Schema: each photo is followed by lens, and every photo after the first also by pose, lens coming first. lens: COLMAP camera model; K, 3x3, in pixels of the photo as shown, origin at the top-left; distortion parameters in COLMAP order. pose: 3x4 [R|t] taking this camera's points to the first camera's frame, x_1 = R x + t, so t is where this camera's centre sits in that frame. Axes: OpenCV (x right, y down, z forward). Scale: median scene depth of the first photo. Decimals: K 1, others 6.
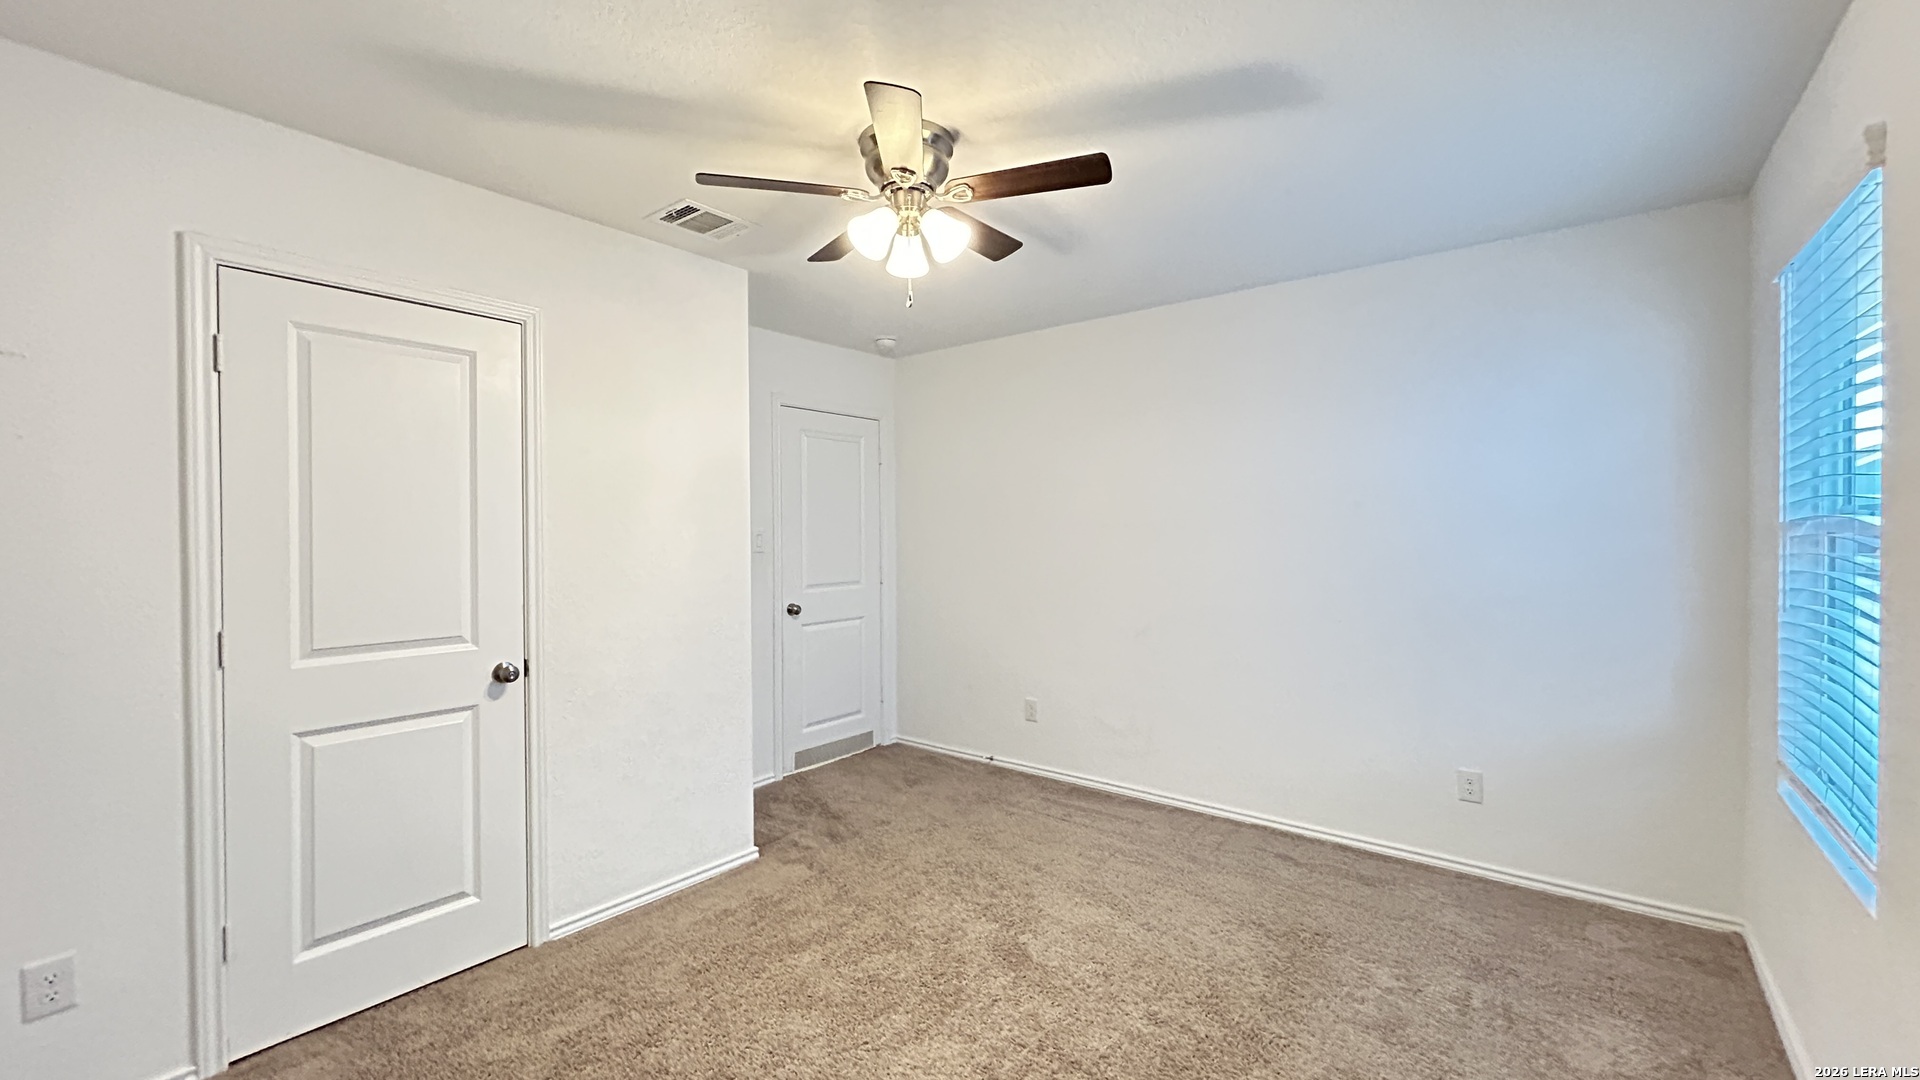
lens RADIAL K [[771.9, 0, 962.3], [0, 771.9, 537.2], [0, 0, 1]] dist [0.000256, 0.000115]
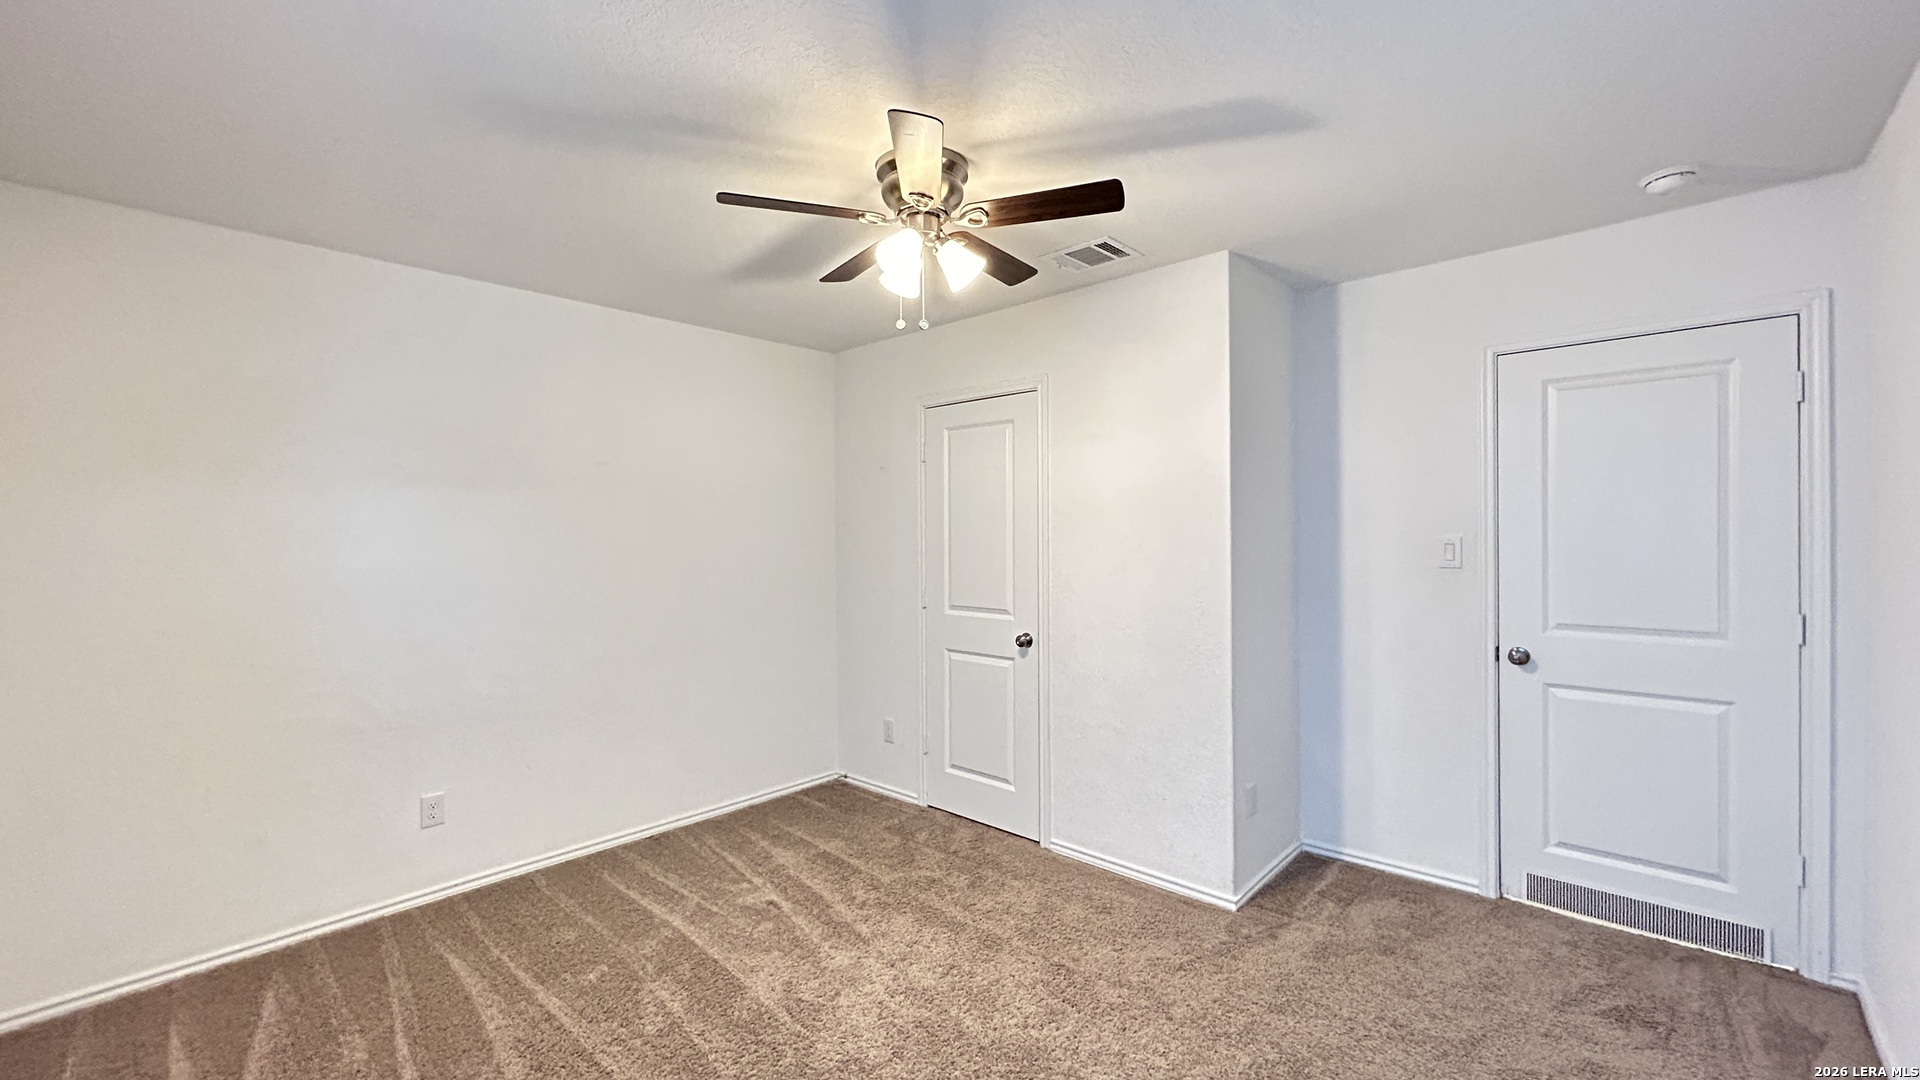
lens RADIAL K [[771.9, 0, 962.3], [0, 771.9, 537.2], [0, 0, 1]] dist [0.000256, 0.000115]
pose [[-0.069070, 0.007781, -0.997581, 0.865692], [-0.002519, 0.999965, 0.007974, -0.025458], [0.997609, 0.003064, -0.069048, 1.022759]]
